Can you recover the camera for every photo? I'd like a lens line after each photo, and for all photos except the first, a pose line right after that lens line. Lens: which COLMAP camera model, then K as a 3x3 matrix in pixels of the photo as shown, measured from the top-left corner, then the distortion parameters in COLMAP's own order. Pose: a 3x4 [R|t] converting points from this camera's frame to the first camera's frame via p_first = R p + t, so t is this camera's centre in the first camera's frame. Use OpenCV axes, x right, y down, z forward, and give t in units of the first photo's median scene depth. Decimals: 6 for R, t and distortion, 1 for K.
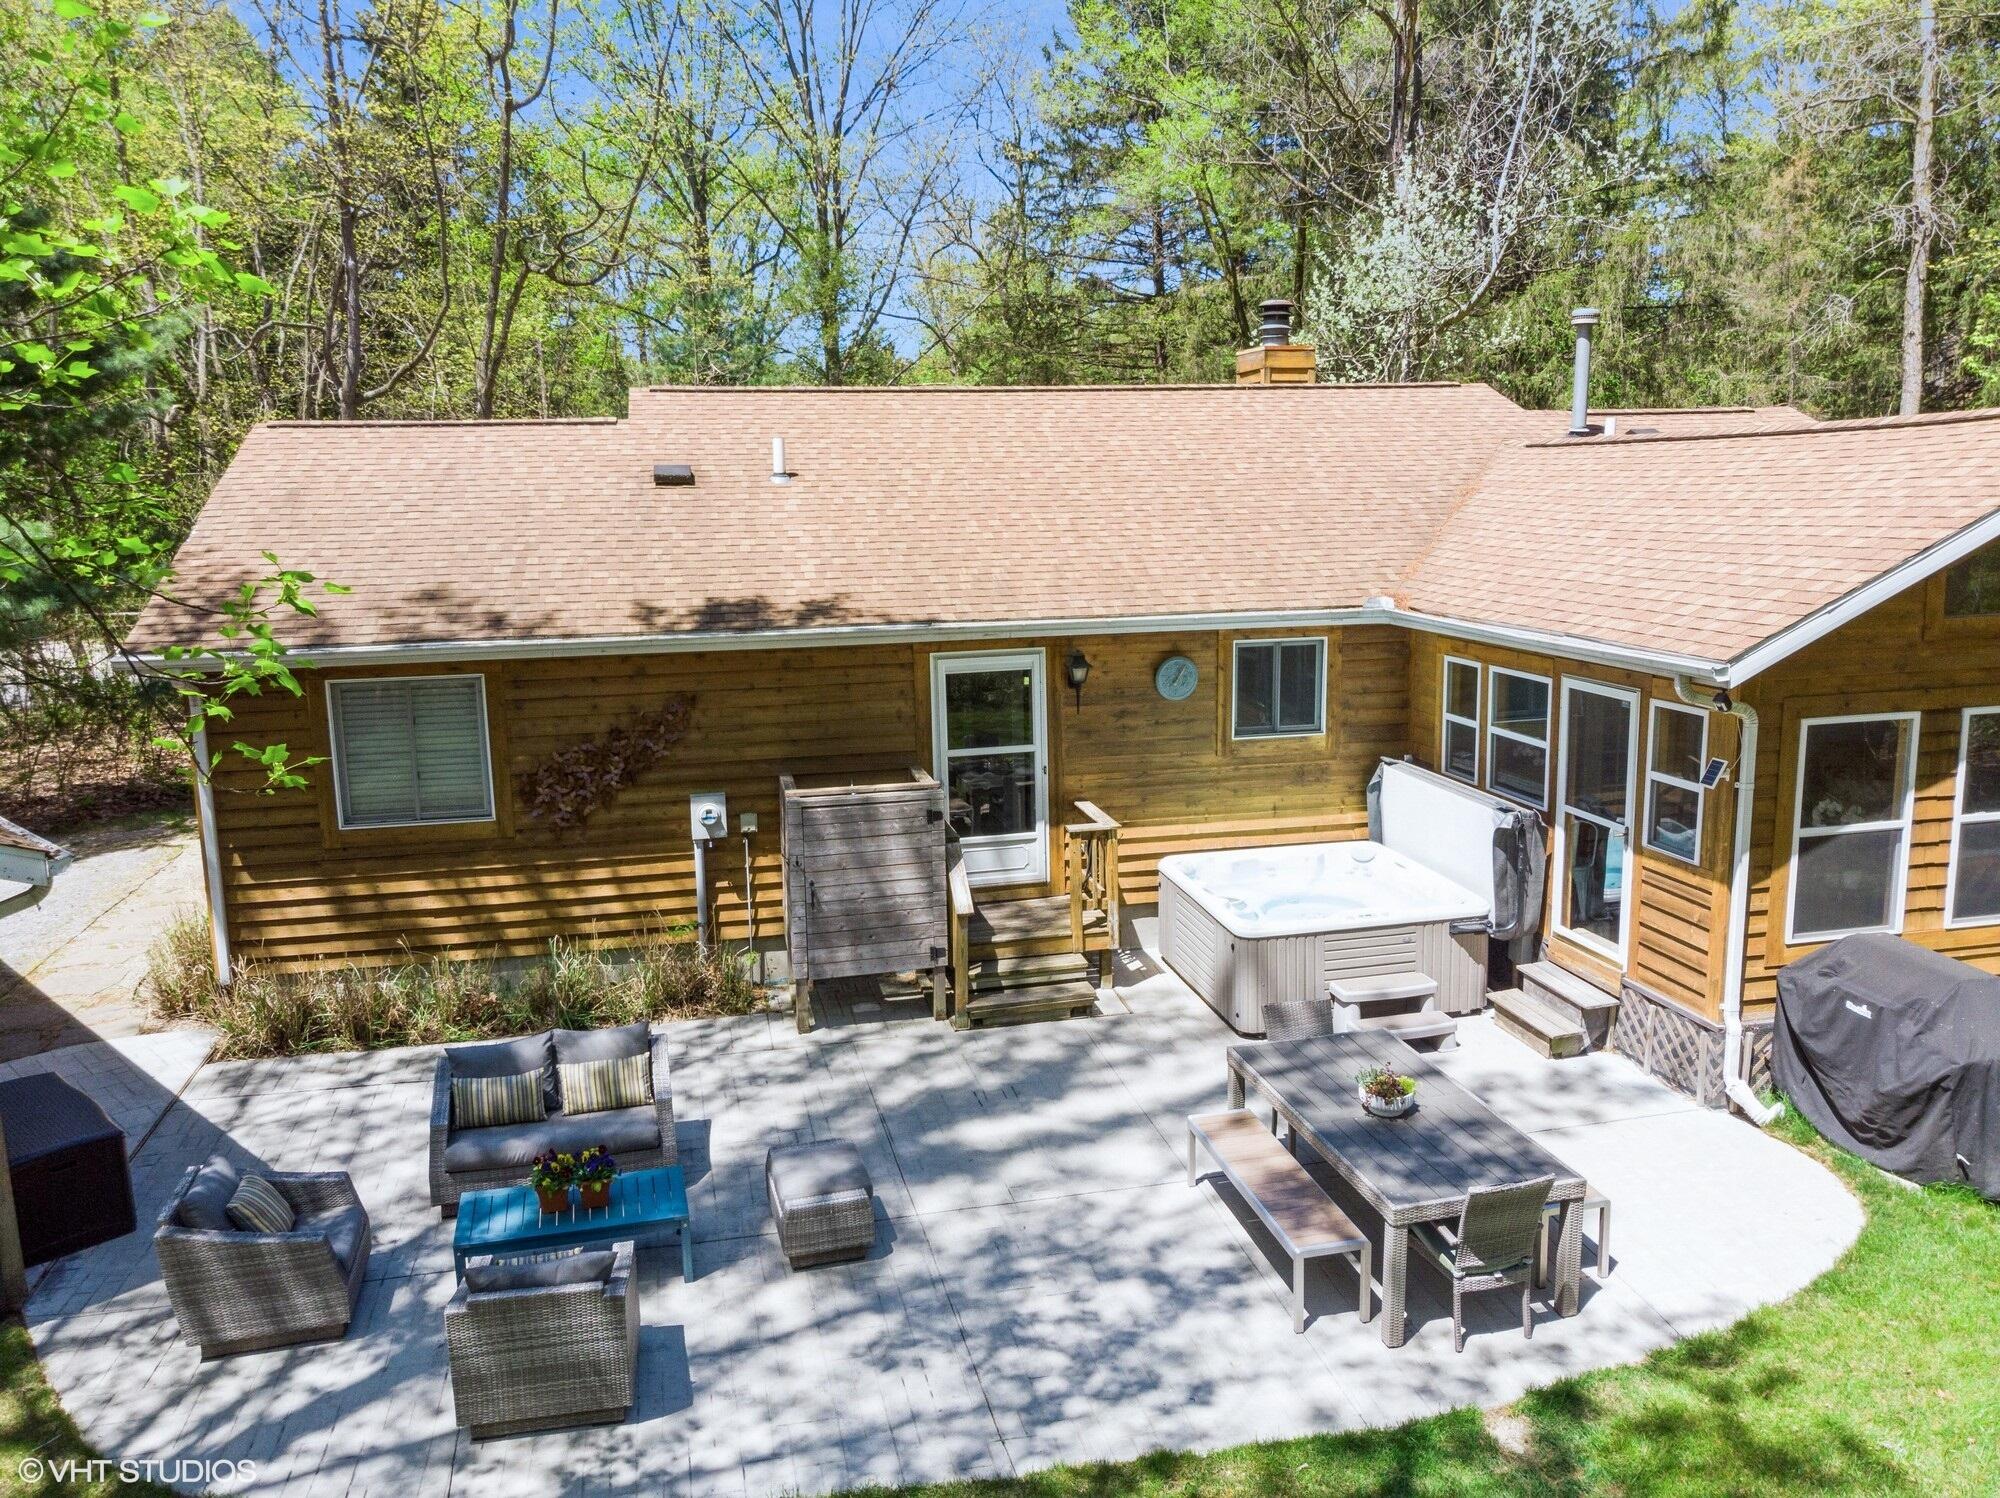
lens RADIAL K [[1491.3, 0, 1000.0], [0, 1491.3, 749.0], [0, 0, 1]] dist [-0.009298, -0.001257]
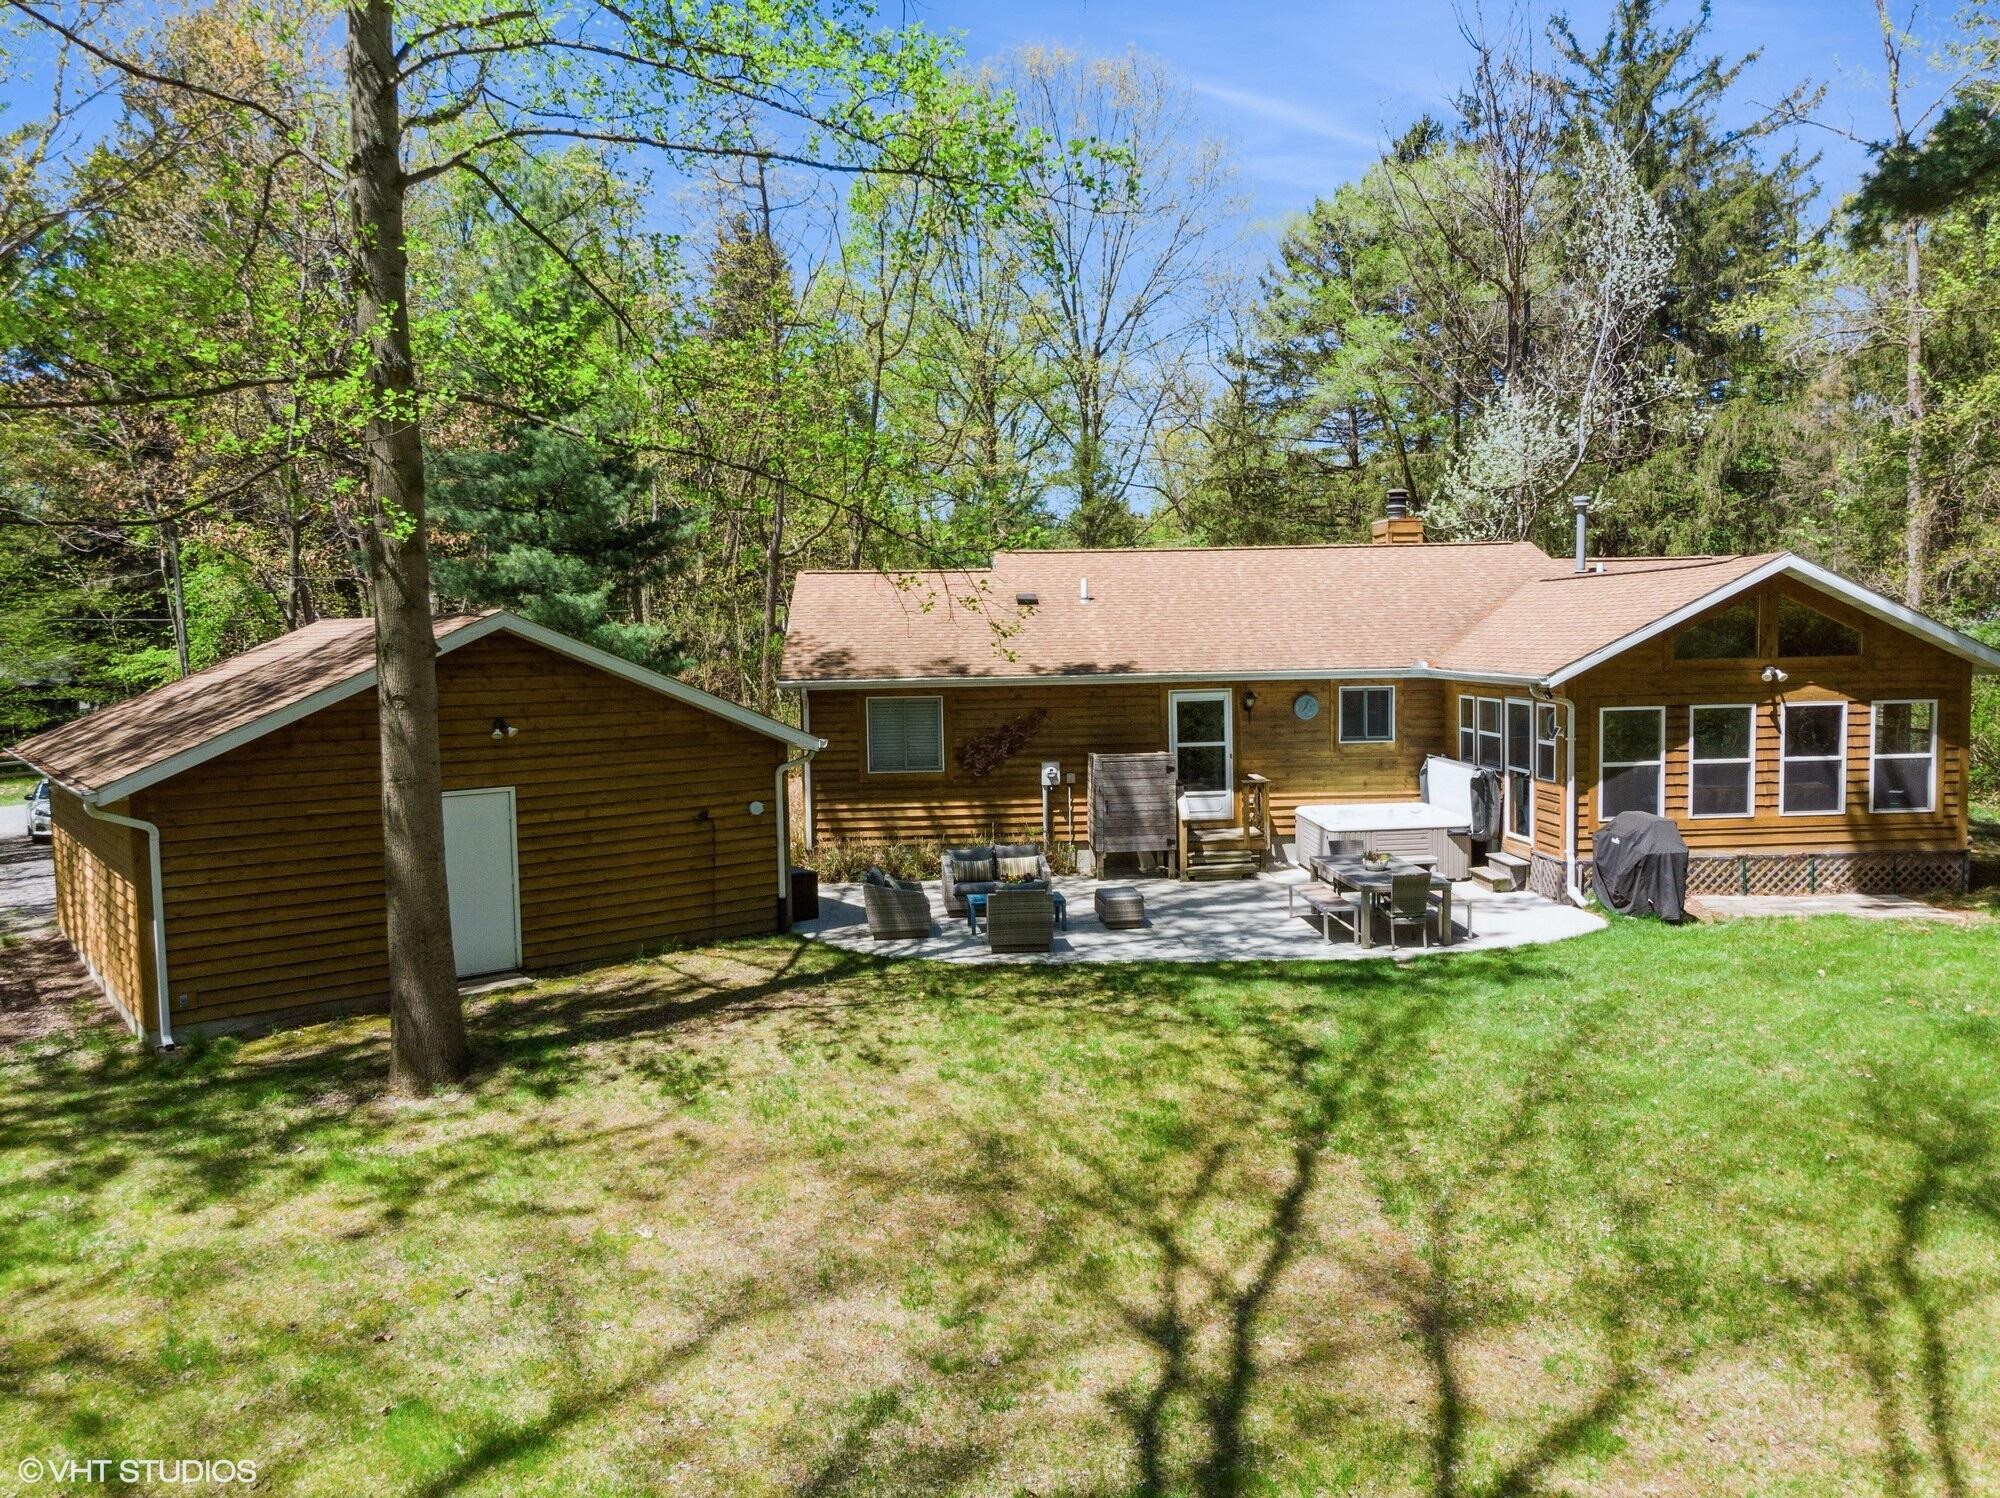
lens RADIAL K [[1495.9, 0, 1000.0], [0, 1495.9, 749.0], [0, 0, 1]] dist [-0.042034, 0.076822]
pose [[0.988378, 0.010164, -0.151673, 0.028703], [-0.024932, 0.995090, -0.095787, 0.206397], [0.149955, 0.098455, 0.983778, -0.923514]]
